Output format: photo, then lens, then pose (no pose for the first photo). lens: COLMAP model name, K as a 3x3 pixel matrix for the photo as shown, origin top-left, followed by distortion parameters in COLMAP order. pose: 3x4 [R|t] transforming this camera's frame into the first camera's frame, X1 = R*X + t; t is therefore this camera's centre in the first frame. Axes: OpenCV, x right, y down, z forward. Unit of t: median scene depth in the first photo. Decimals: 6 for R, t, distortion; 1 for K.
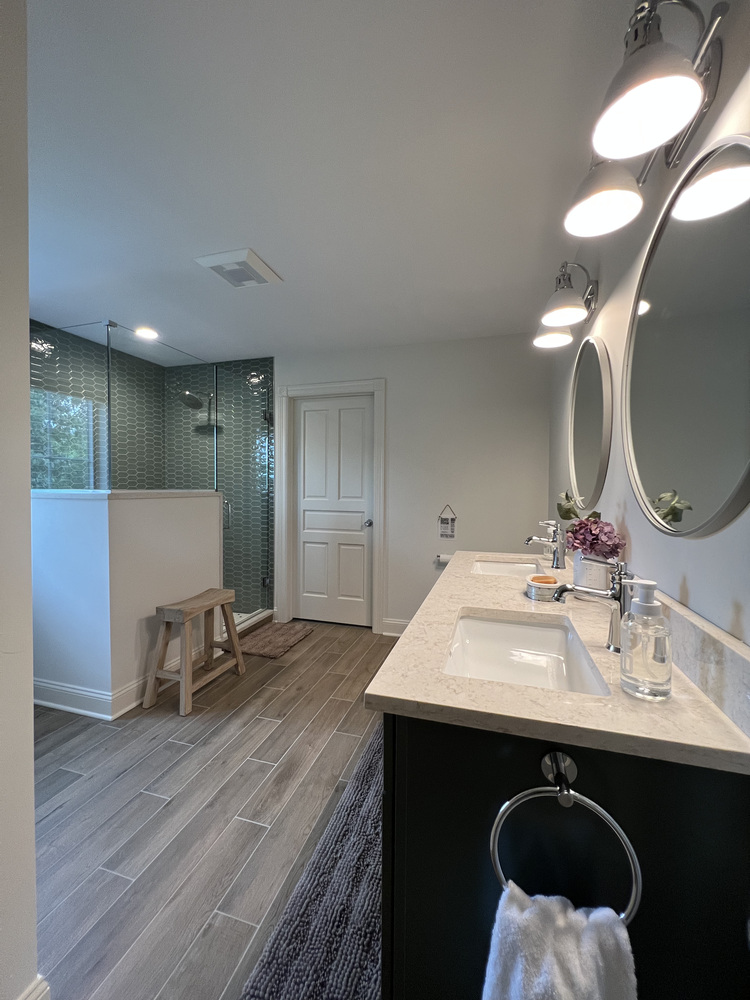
lens RADIAL K [[400.9, 0, 377.6], [0, 400.9, 496.2], [0, 0, 1]] dist [-0.002278, 0.000428]
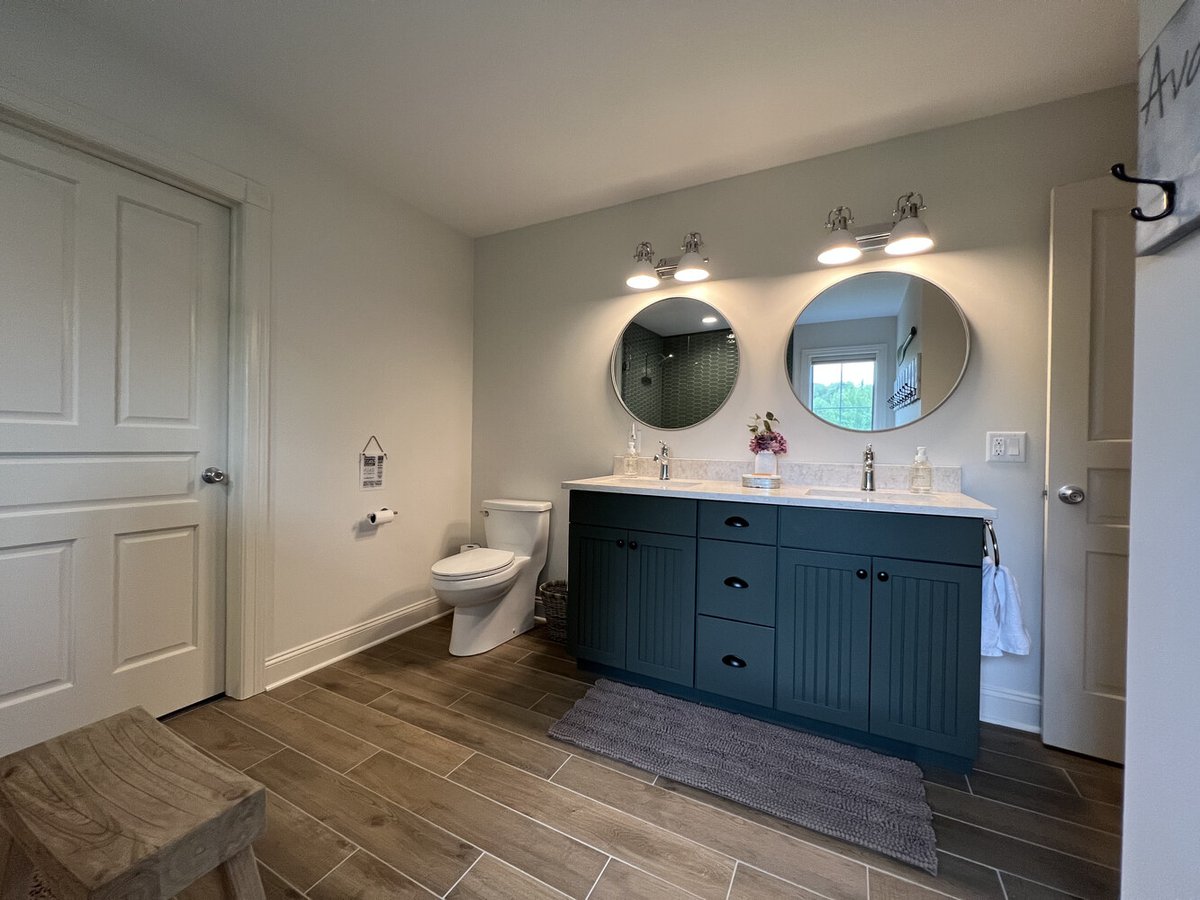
lens RADIAL K [[481.1, 0, 595.0], [0, 481.1, 446.2], [0, 0, 1]] dist [-0.002278, 0.000428]
pose [[0.198204, -0.013346, 0.980070, -0.650106], [0.010587, 0.999878, 0.011474, 0.040857], [-0.980104, 0.008102, 0.198321, 0.606732]]
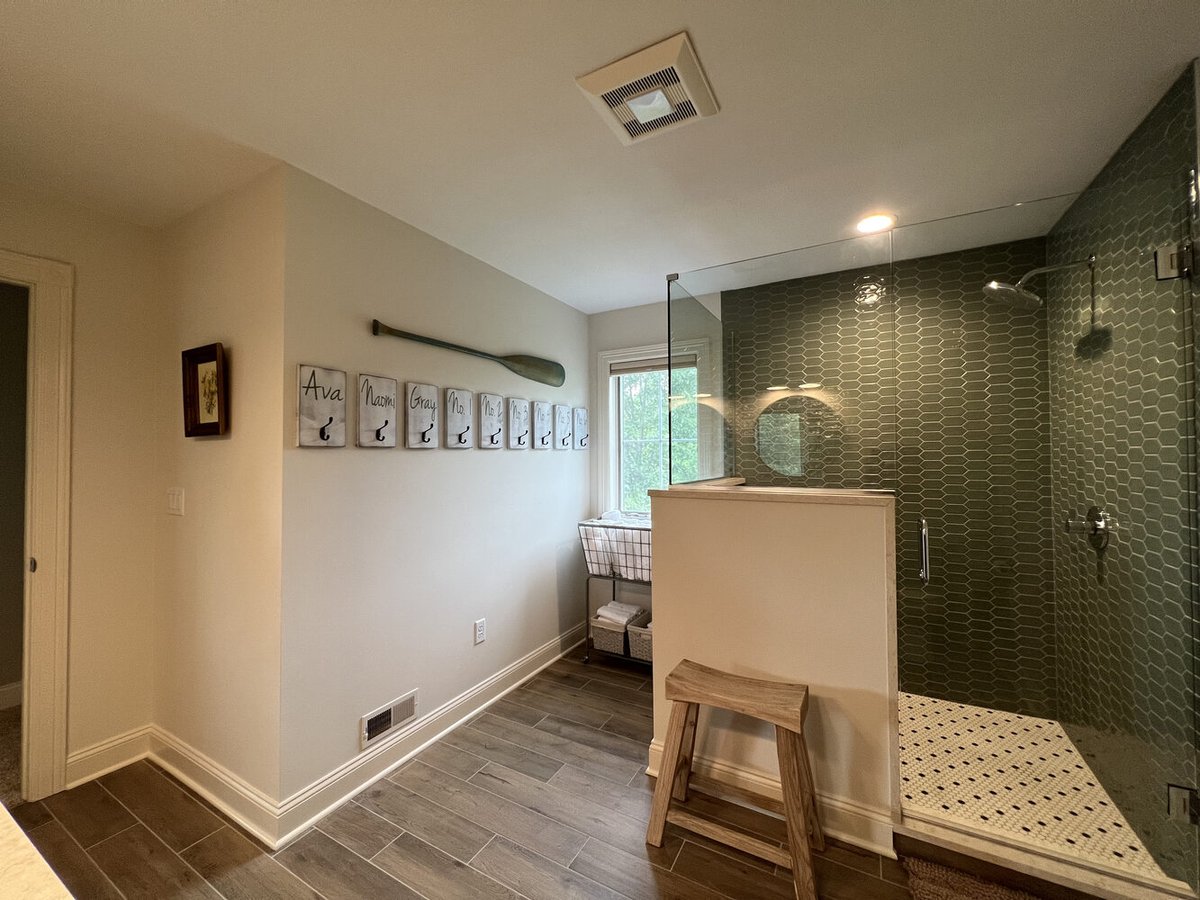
lens RADIAL K [[481.1, 0, 595.0], [0, 481.1, 446.2], [0, 0, 1]] dist [-0.002278, 0.000428]
pose [[-0.221235, -0.025183, -0.974895, 0.256746], [-0.018343, 0.999597, -0.021658, -0.058714], [0.975048, 0.013091, -0.221608, 0.902749]]
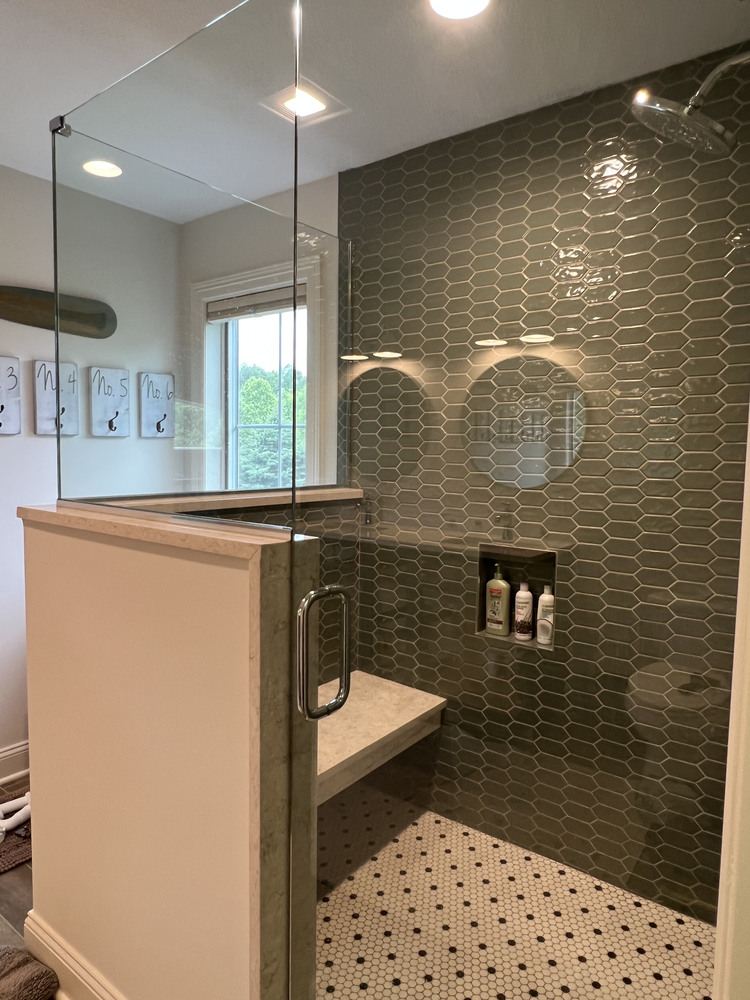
lens RADIAL K [[644.6, 0, 372.1], [0, 644.6, 494.3], [0, 0, 1]] dist [0.000179, -0.002093]
pose [[-0.357472, 0.052984, -0.932420, -0.086324], [-0.041579, 0.996497, 0.072566, -0.076127], [0.932998, 0.064709, -0.354016, 1.355217]]
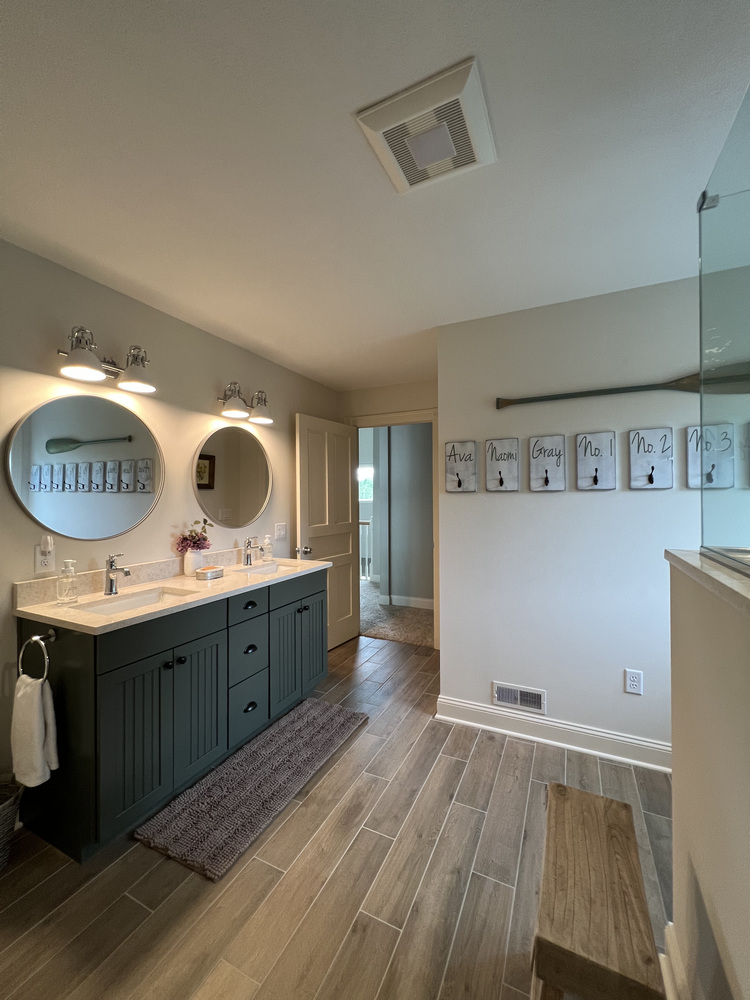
lens RADIAL K [[400.9, 0, 377.6], [0, 400.9, 496.2], [0, 0, 1]] dist [-0.002278, 0.000428]
pose [[-0.987680, -0.000868, 0.156482, -0.298060], [0.002059, 0.999826, 0.018540, -0.073174], [-0.156471, 0.018634, -0.987507, 1.305116]]
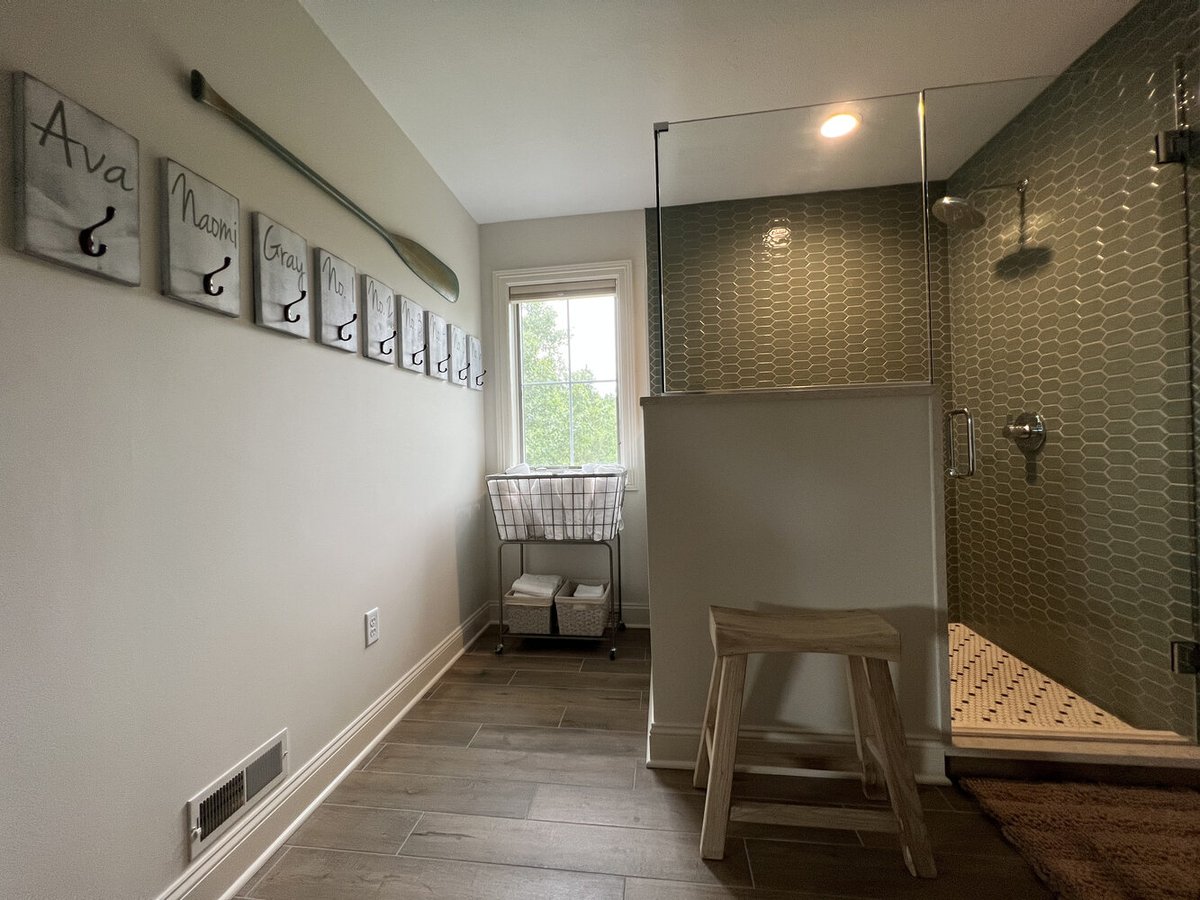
lens RADIAL K [[482.5, 0, 594.2], [0, 482.5, 446.8], [0, 0, 1]] dist [-0.001074, 0.000103]
pose [[0.153078, -0.015207, -0.988097, 0.049413], [0.005430, 0.999879, -0.014547, 0.066405], [0.988199, -0.003139, 0.153142, 0.660123]]
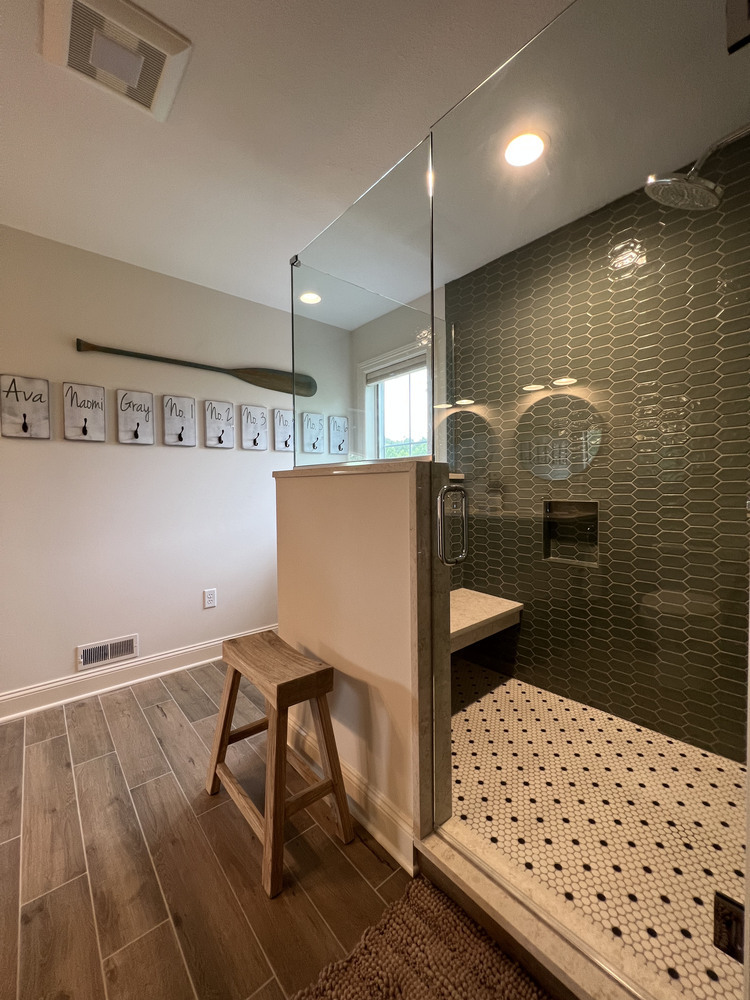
lens RADIAL K [[400.9, 0, 377.6], [0, 400.9, 496.2], [0, 0, 1]] dist [-0.002278, 0.000428]
pose [[-0.536987, 0.019374, -0.843368, -0.053570], [-0.013839, 0.999399, 0.031769, 0.013068], [0.843477, 0.028731, -0.536396, 1.344255]]
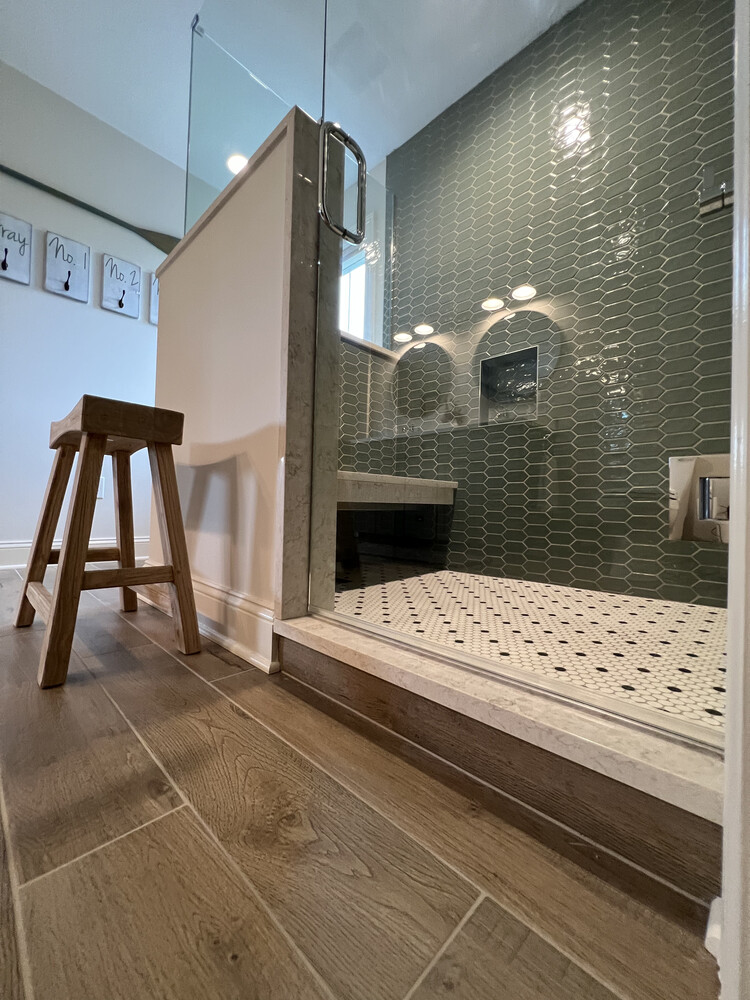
lens RADIAL K [[400.9, 0, 377.6], [0, 400.9, 496.2], [0, 0, 1]] dist [-0.002278, 0.000428]
pose [[-0.454915, -0.037405, -0.889749, -0.193702], [-0.049606, 0.998631, -0.016619, 0.311257], [0.889152, 0.036577, -0.456148, 1.366898]]
